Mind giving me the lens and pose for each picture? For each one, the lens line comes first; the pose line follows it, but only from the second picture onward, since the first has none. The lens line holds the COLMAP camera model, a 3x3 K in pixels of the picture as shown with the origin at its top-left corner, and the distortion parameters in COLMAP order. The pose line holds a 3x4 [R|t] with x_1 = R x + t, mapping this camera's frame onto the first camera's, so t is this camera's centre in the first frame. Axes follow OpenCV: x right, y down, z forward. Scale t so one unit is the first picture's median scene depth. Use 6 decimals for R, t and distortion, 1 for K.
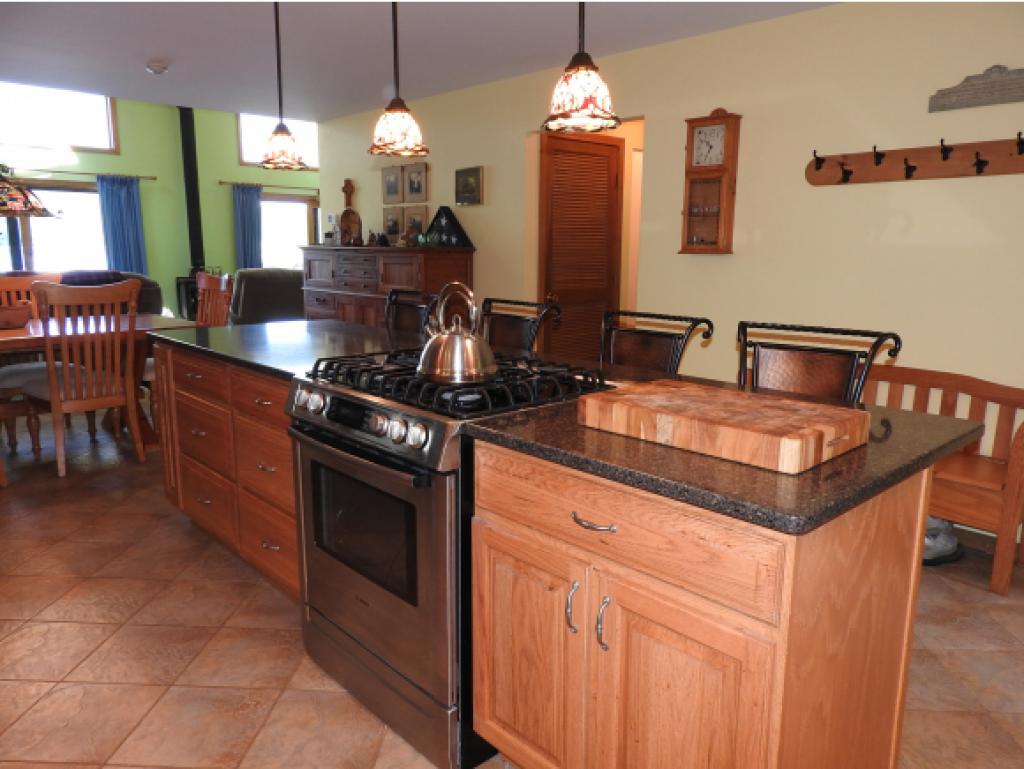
lens RADIAL K [[730.8, 0, 515.1], [0, 730.8, 384.1], [0, 0, 1]] dist [0.008504, -0.004068]
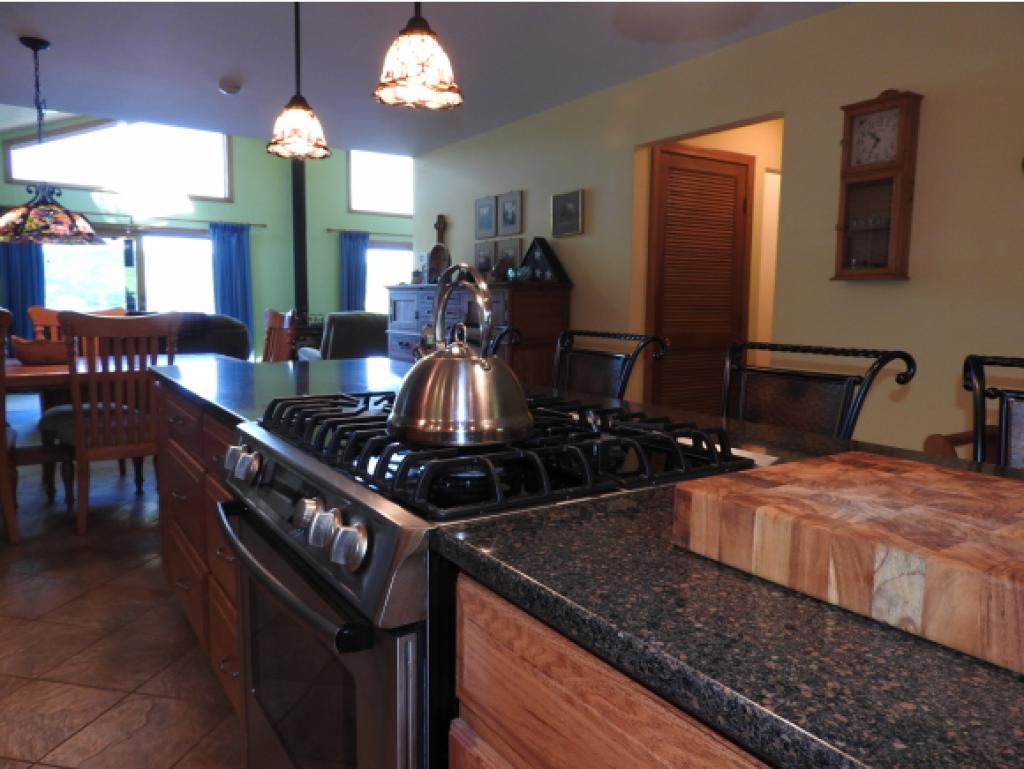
lens RADIAL K [[730.8, 0, 509.3], [0, 730.8, 389.7], [0, 0, 1]] dist [0.008504, -0.004068]
pose [[0.985935, 0.022309, -0.165634, 0.024883], [-0.033773, 0.997200, -0.066722, -0.003622], [0.163682, 0.071377, 0.983928, 0.223024]]
